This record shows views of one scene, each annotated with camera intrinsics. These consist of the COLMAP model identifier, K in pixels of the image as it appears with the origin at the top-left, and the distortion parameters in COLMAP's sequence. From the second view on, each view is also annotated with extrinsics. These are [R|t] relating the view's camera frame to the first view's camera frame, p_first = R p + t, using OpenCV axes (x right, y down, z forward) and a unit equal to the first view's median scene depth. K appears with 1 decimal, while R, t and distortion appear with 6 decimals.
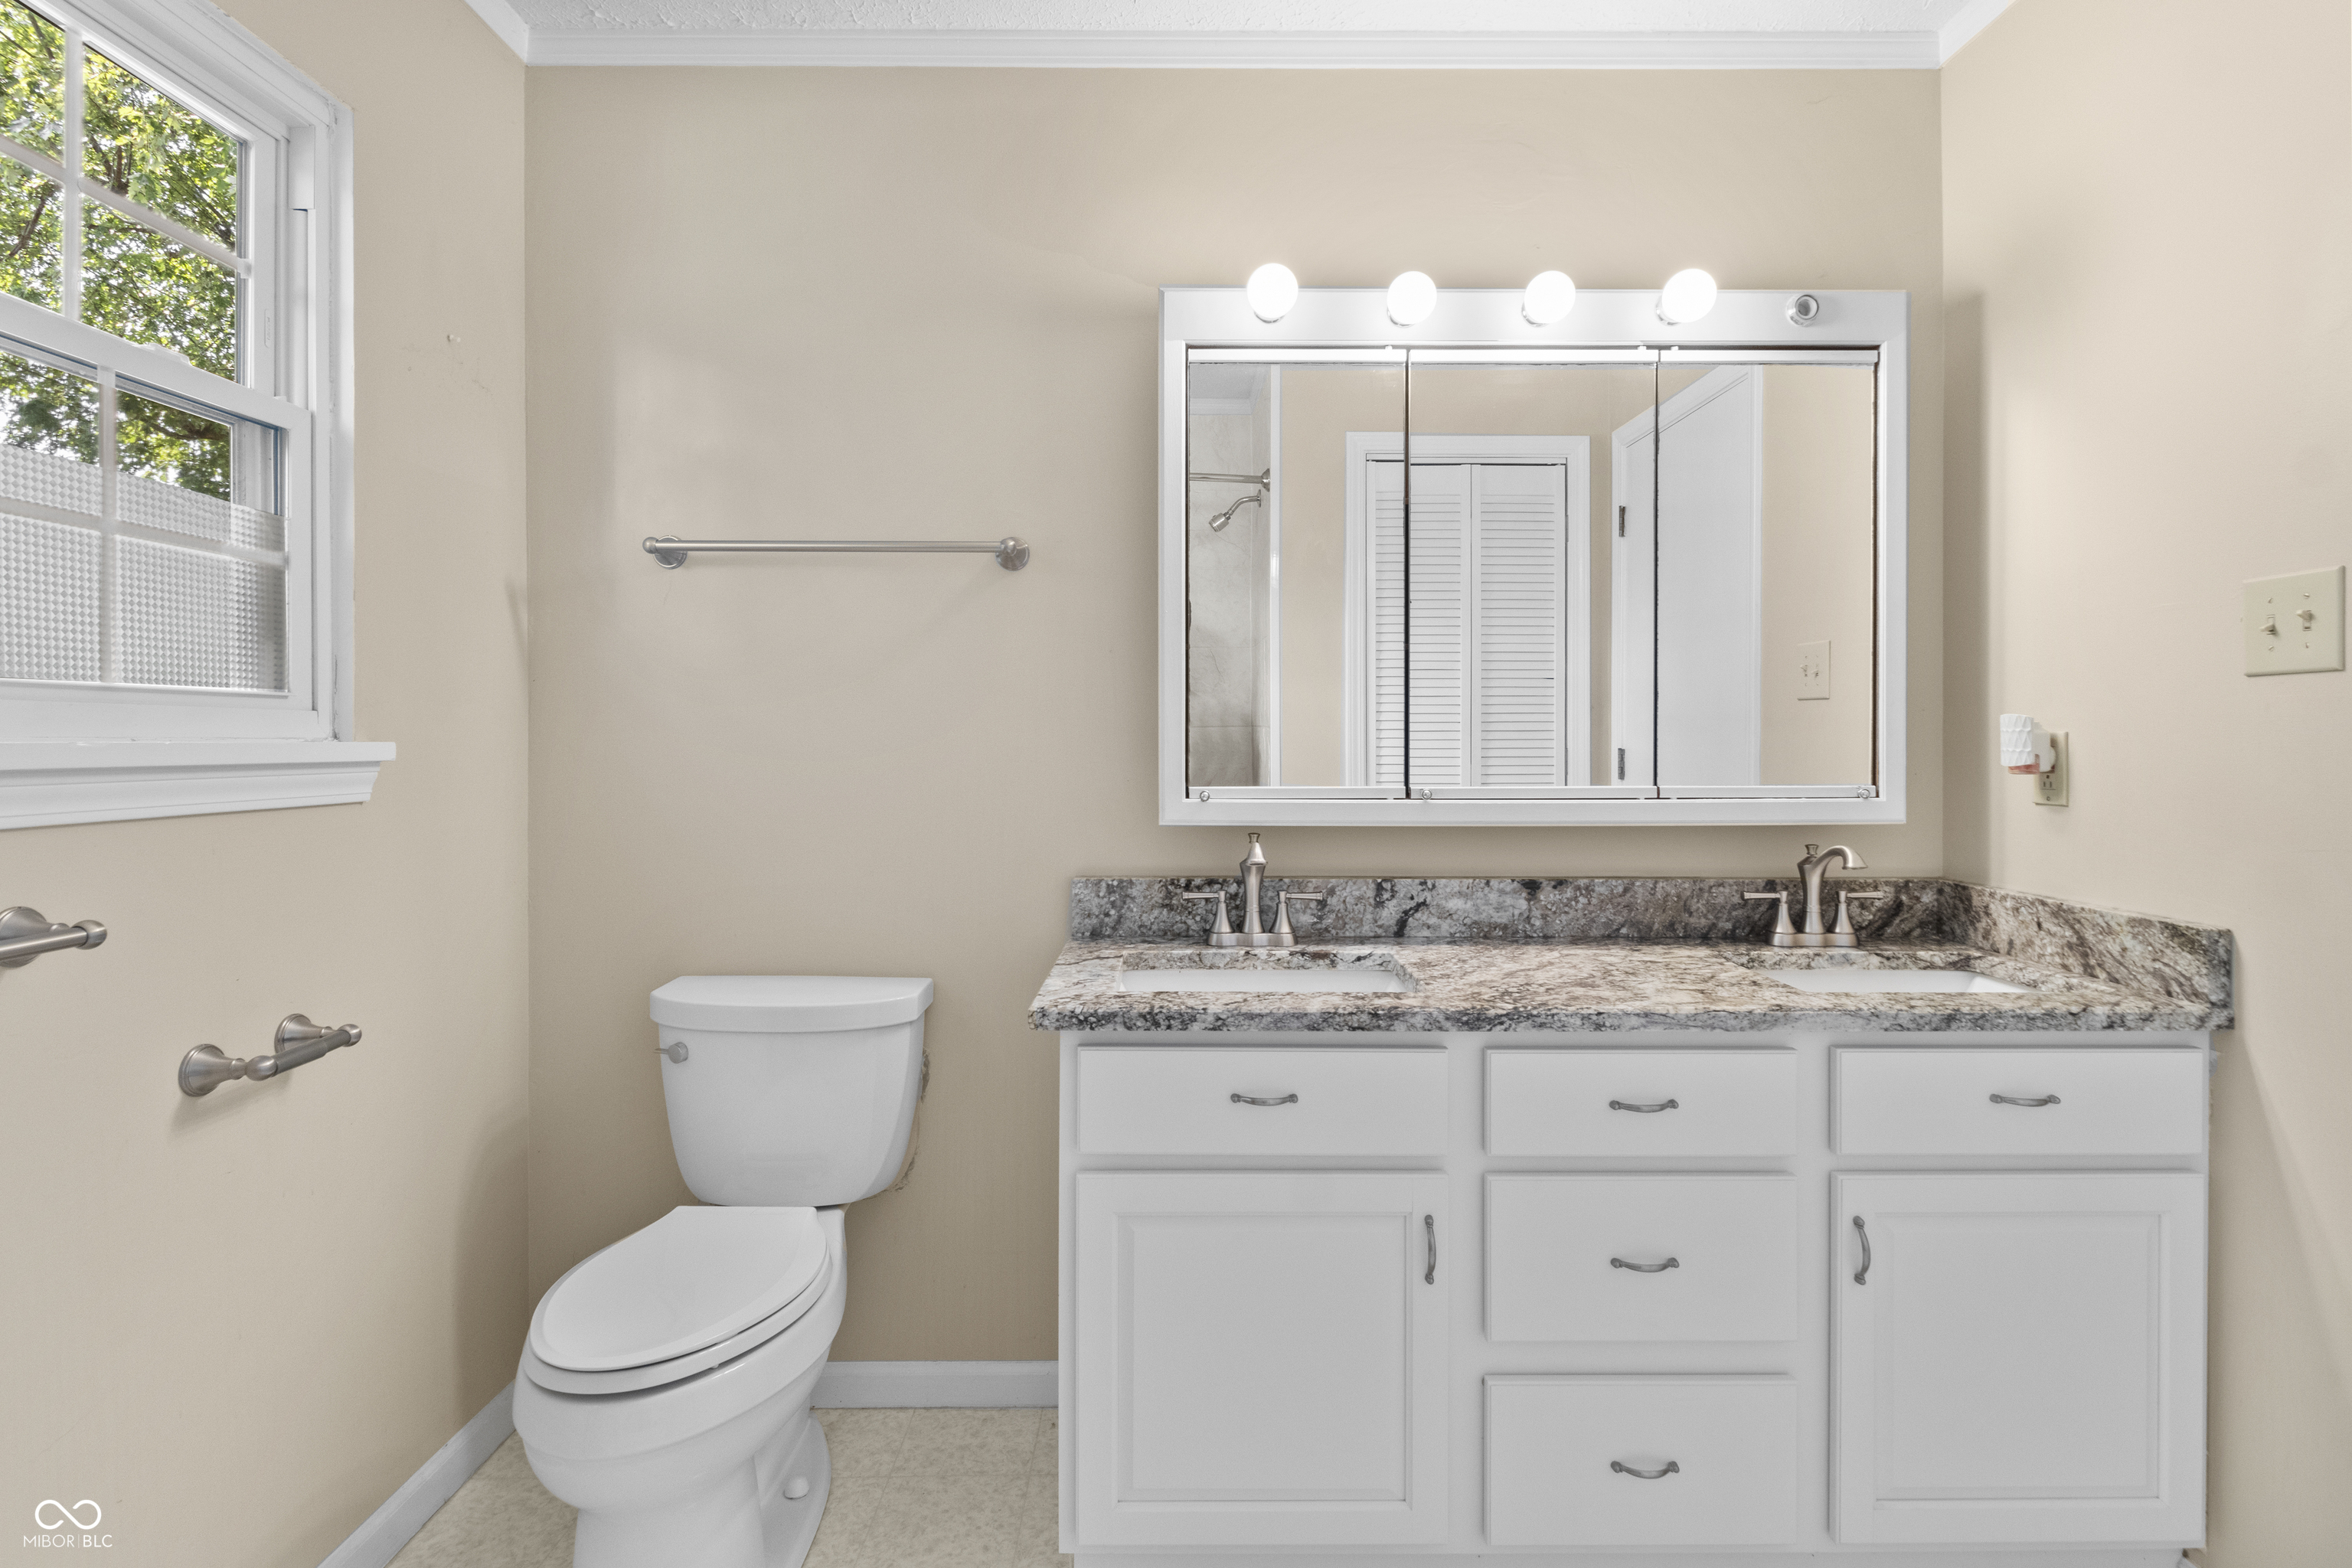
lens RADIAL K [[1145.4, 0, 1177.2], [0, 1145.4, 768.9], [0, 0, 1]] dist [-0.000935, -0.000611]
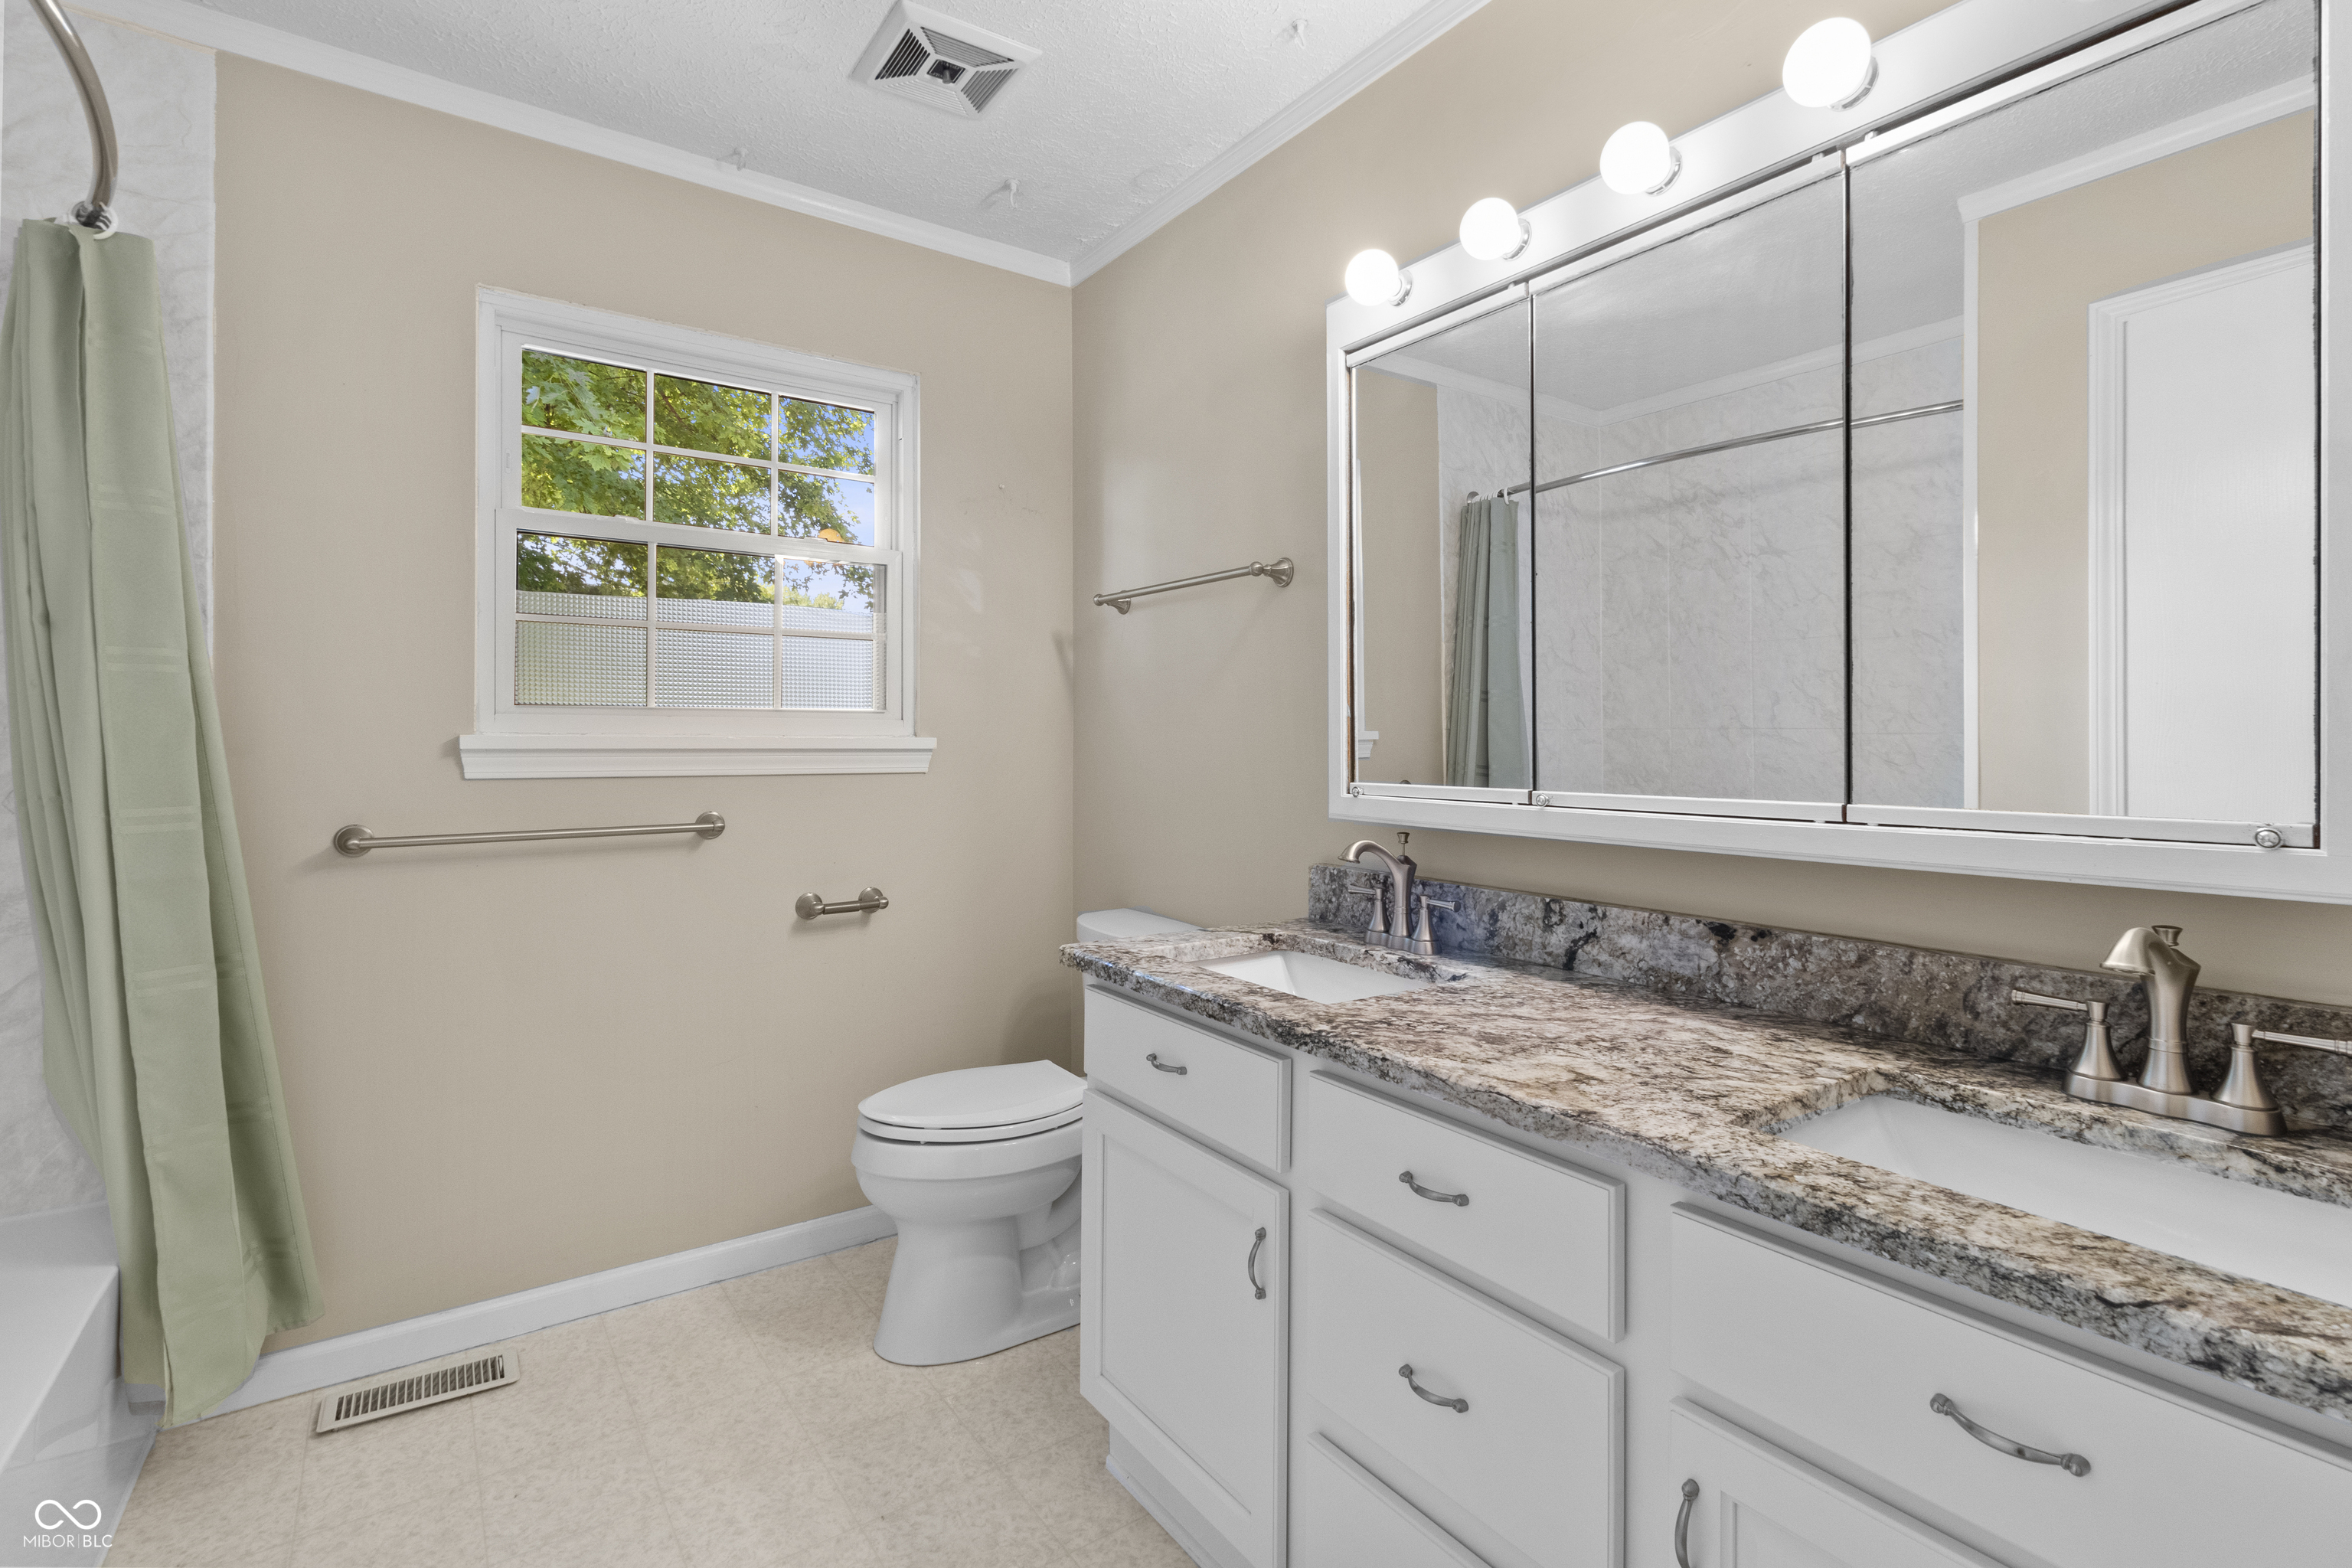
lens RADIAL K [[1094.8, 0, 1173.7], [0, 1094.8, 759.3], [0, 0, 1]] dist [0.005635, -0.000580]
pose [[0.565136, 0.015477, -0.824852, 0.717371], [-0.022759, 0.999736, 0.003166, -0.004052], [0.824684, 0.016984, 0.565339, 0.315954]]
